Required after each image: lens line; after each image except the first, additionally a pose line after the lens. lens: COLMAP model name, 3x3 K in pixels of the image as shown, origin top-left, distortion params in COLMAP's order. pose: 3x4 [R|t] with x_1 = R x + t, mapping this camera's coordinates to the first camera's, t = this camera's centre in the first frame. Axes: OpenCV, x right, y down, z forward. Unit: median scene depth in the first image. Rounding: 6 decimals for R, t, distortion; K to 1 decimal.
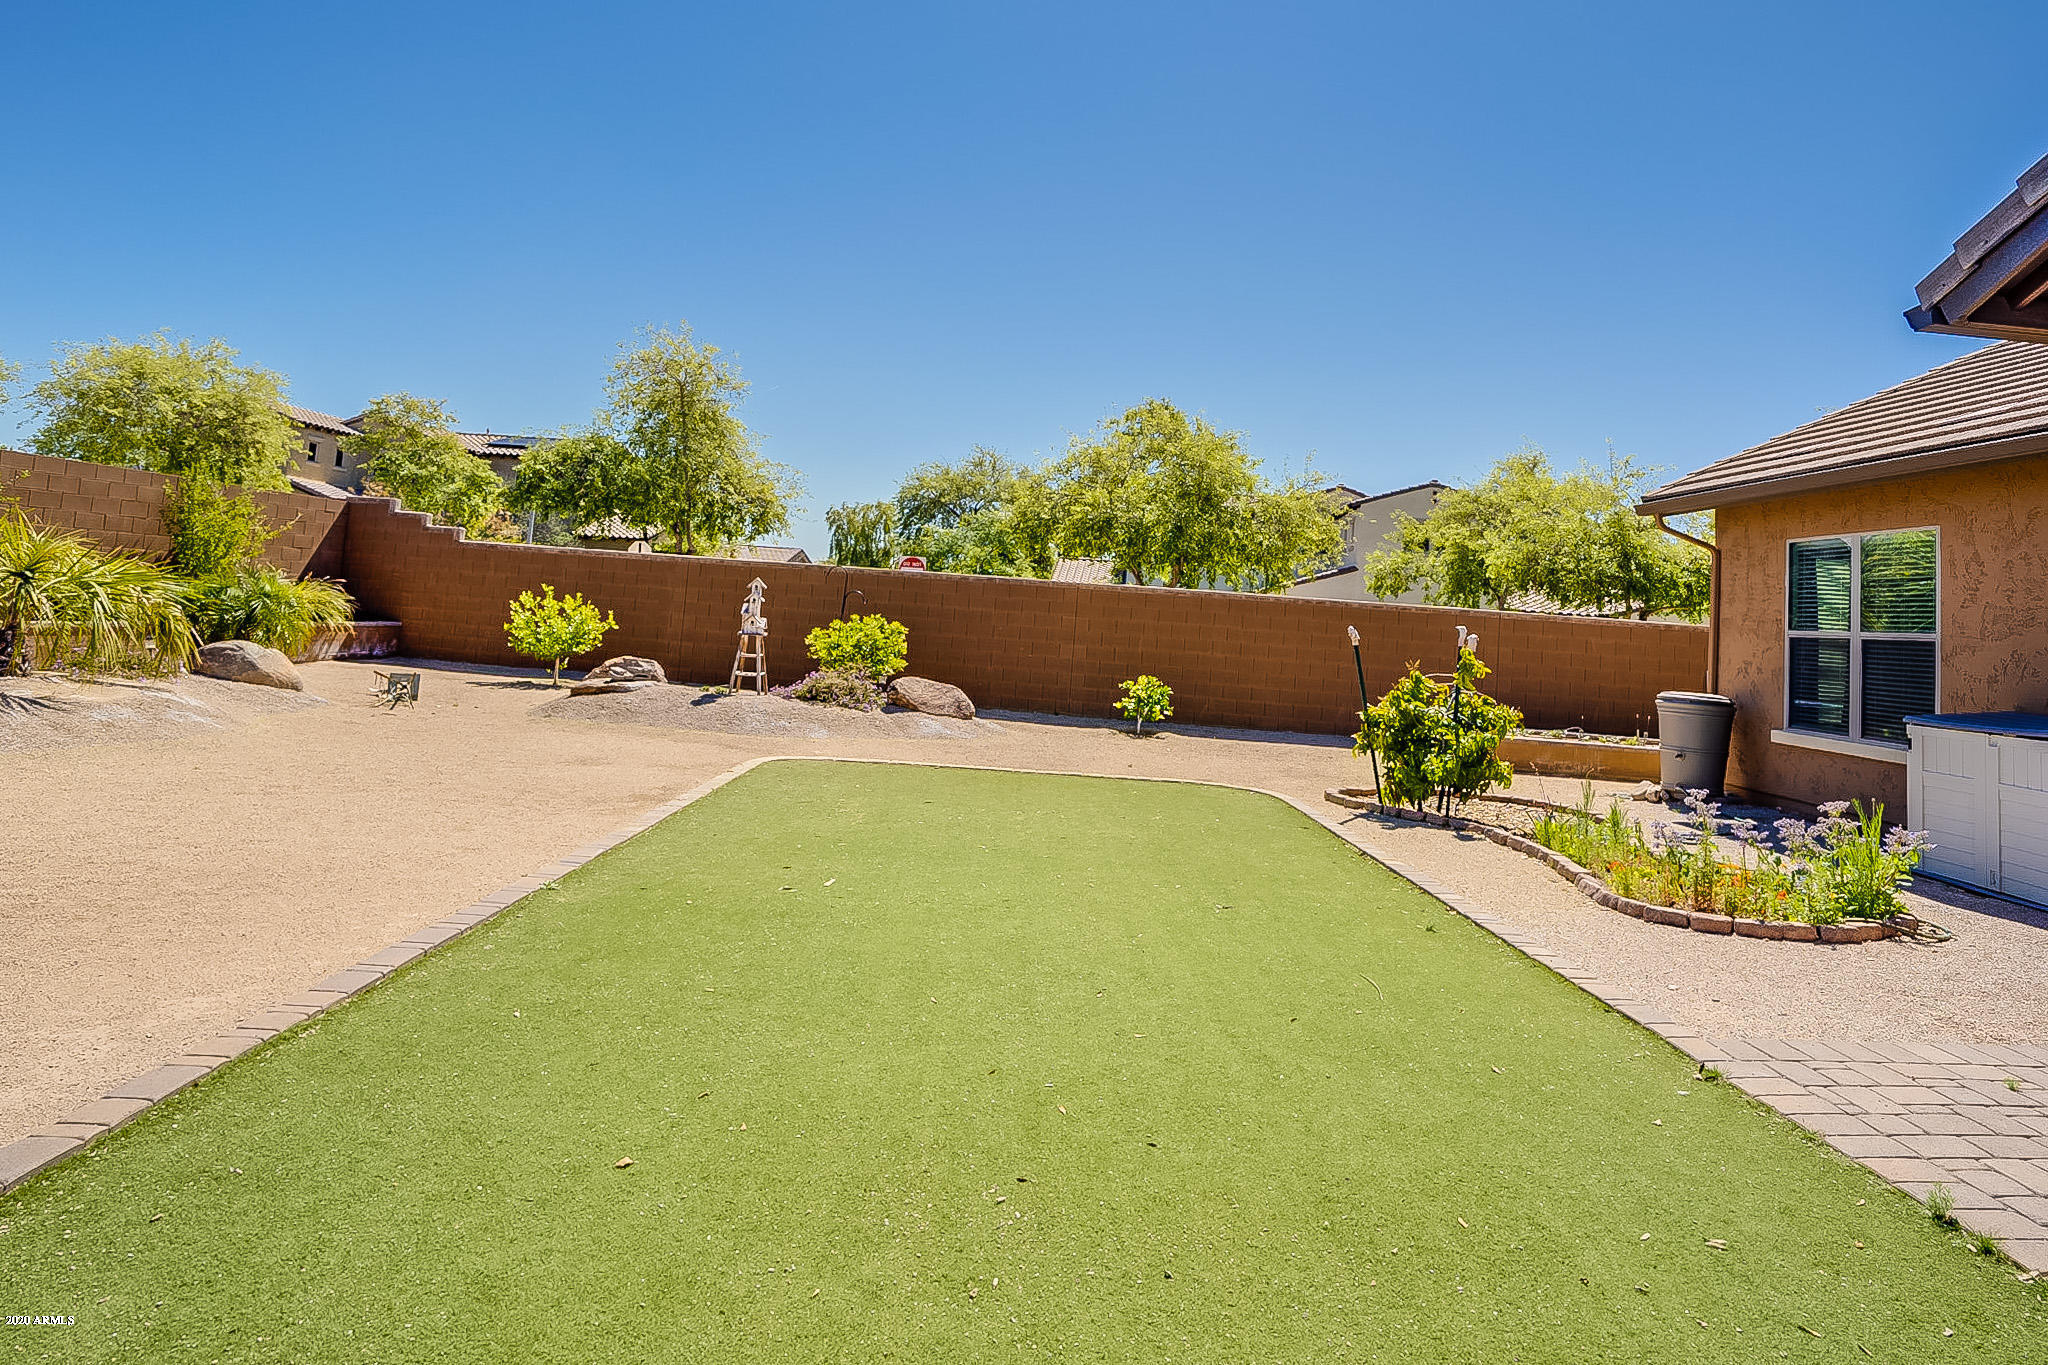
lens RADIAL K [[1139.7, 0, 1030.3], [0, 1139.7, 509.3], [0, 0, 1]] dist [-0.000623, 0.000214]
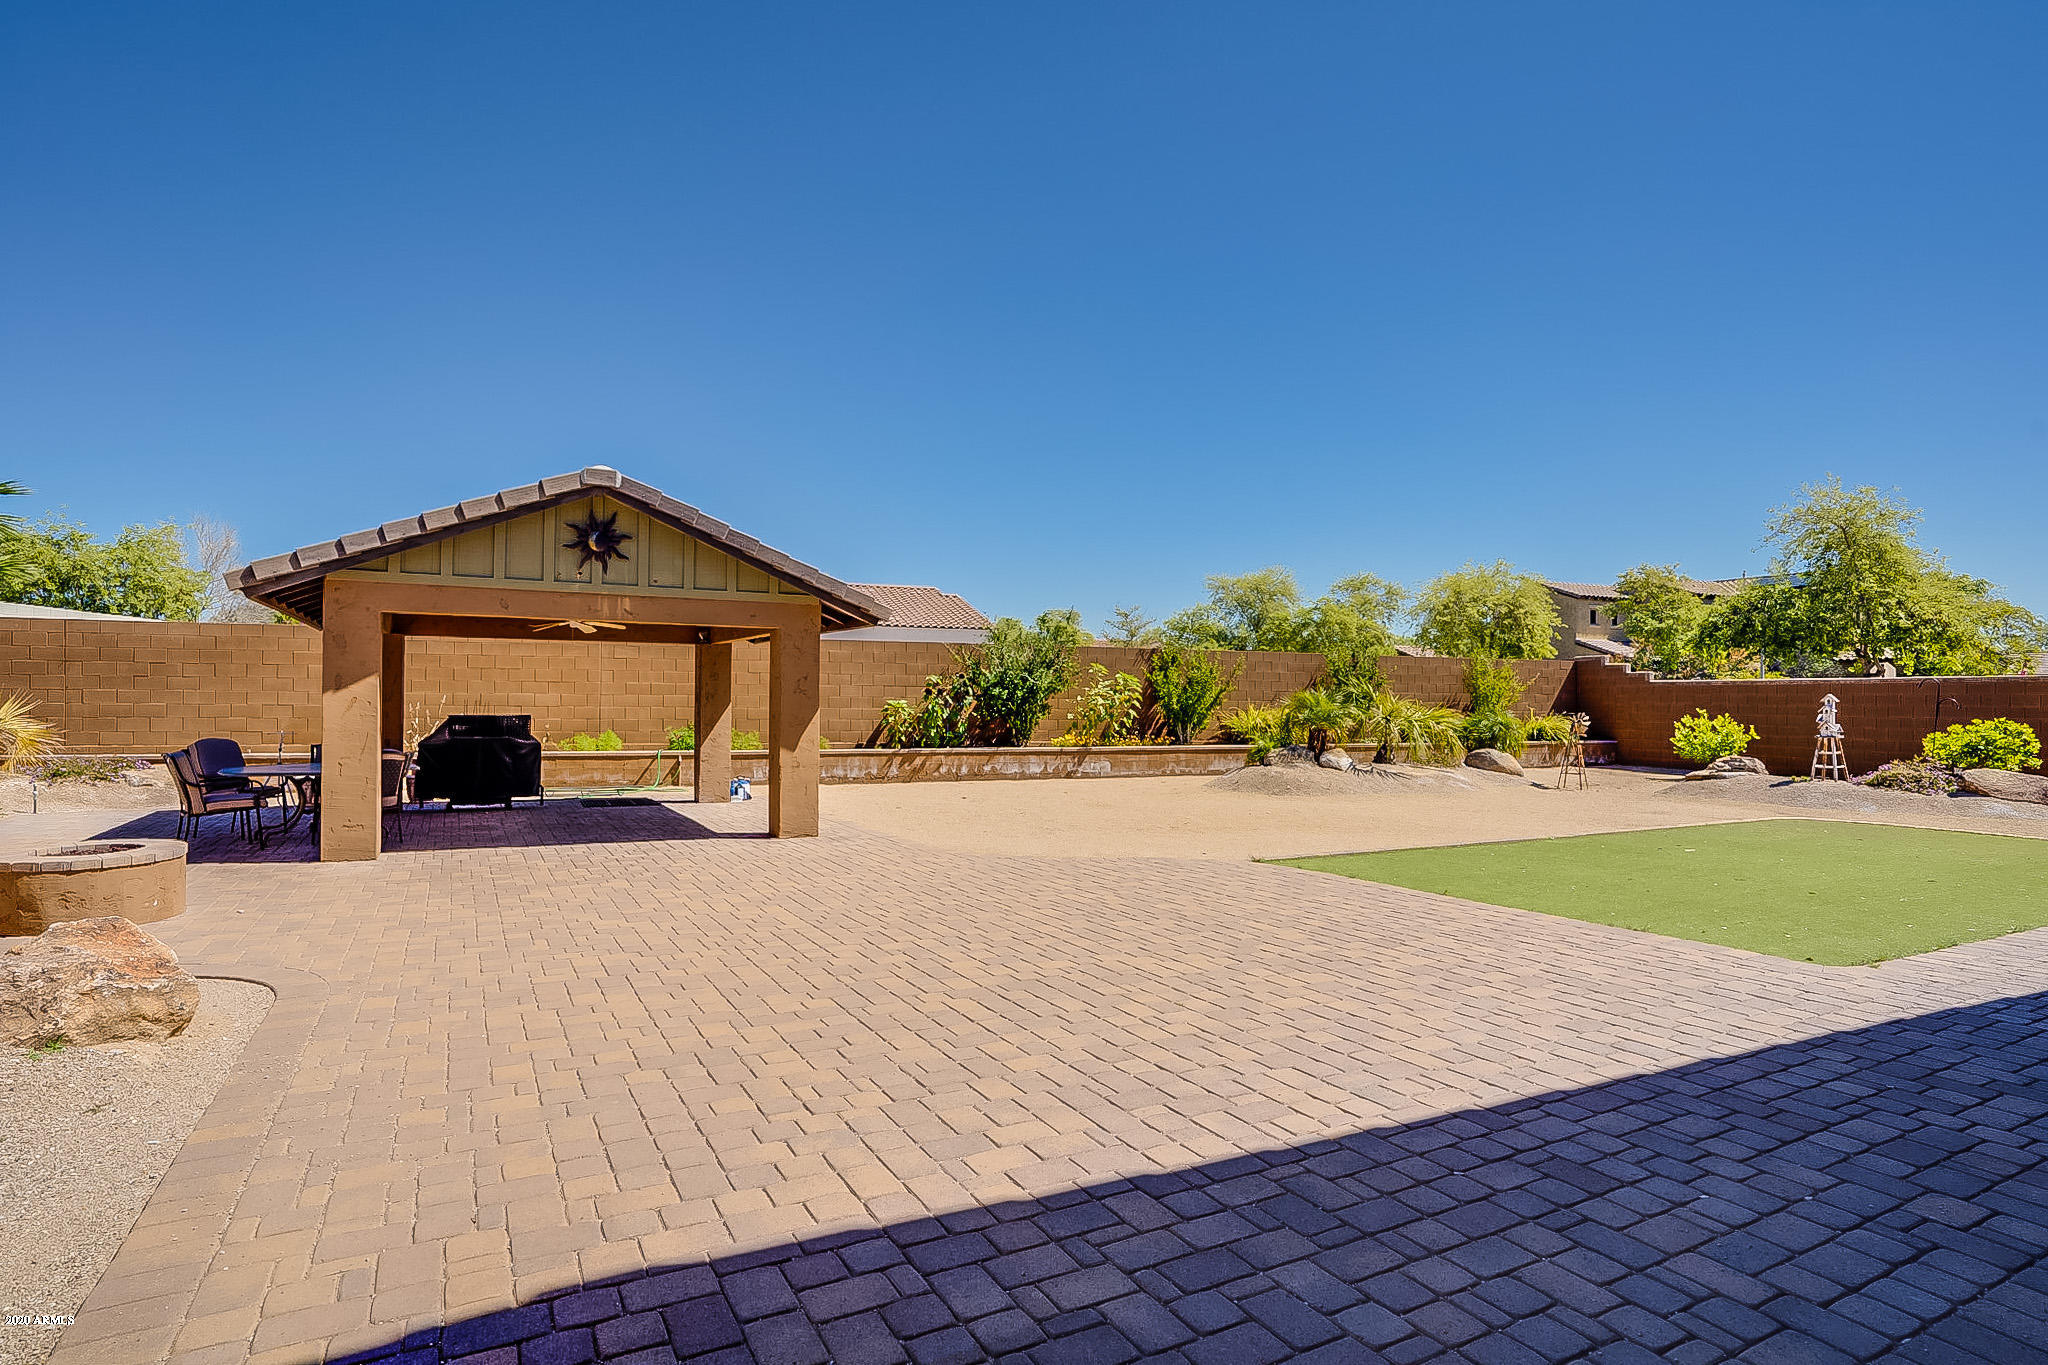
lens RADIAL K [[1033.0, 0, 1016.9], [0, 1033.0, 686.0], [0, 0, 1]] dist [-0.054257, 0.030565]
pose [[0.435149, -0.078397, -0.896939, 0.330684], [0.106651, 0.993676, -0.035111, -0.006252], [0.894019, -0.080380, 0.440759, -0.286175]]
